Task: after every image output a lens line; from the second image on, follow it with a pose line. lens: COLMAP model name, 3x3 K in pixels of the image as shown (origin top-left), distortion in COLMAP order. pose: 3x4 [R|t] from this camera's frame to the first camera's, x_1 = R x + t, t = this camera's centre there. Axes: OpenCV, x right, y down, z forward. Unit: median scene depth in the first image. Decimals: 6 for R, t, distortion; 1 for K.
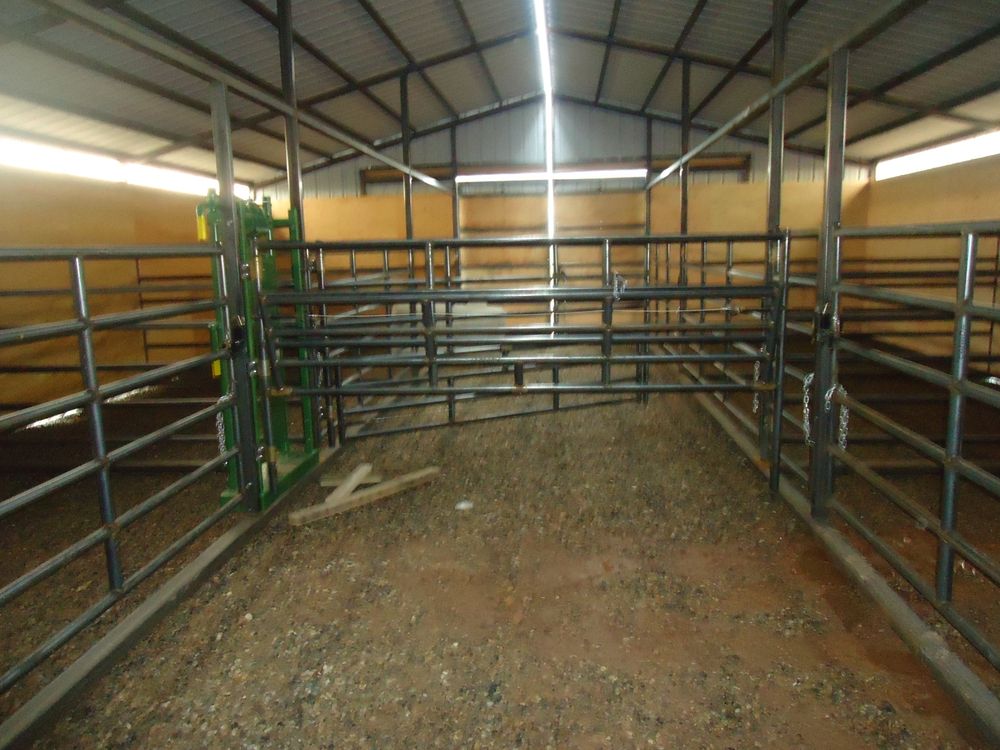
lens RADIAL K [[736.5, 0, 490.1], [0, 736.5, 371.3], [0, 0, 1]] dist [0.015868, 0.010724]
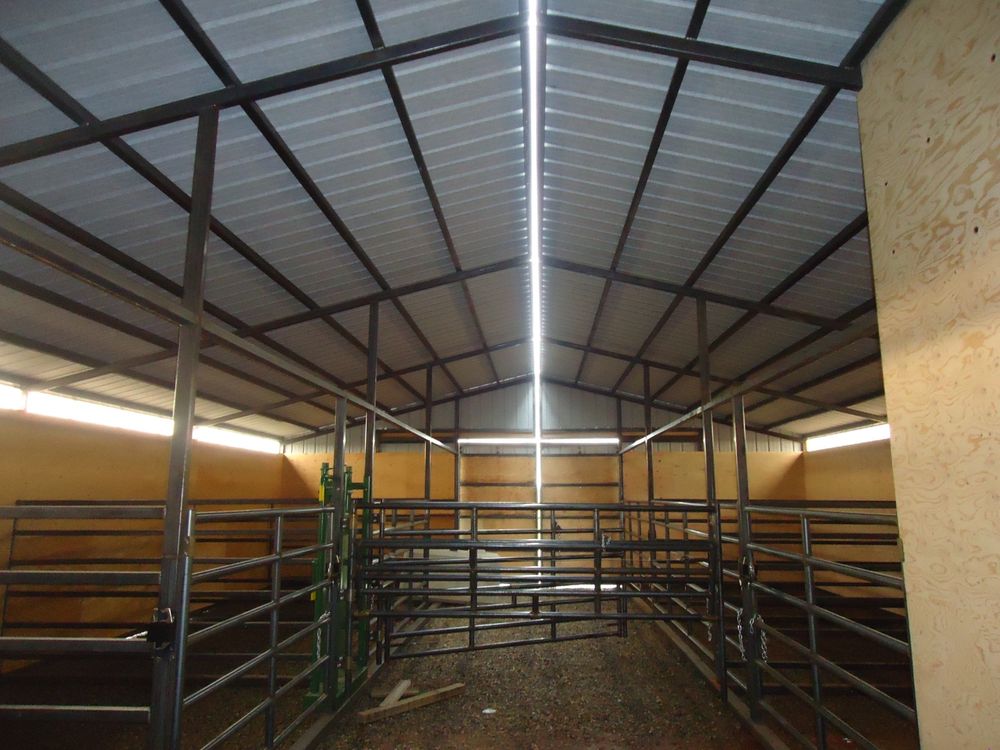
lens RADIAL K [[693.4, 0, 506.2], [0, 693.4, 370.7], [0, 0, 1]] dist [0.003503, -0.035086]
pose [[0.998530, 0.035698, 0.040782, -0.046104], [-0.019795, 0.940670, -0.338744, 0.019799], [-0.050455, 0.337439, 0.939994, -0.205658]]
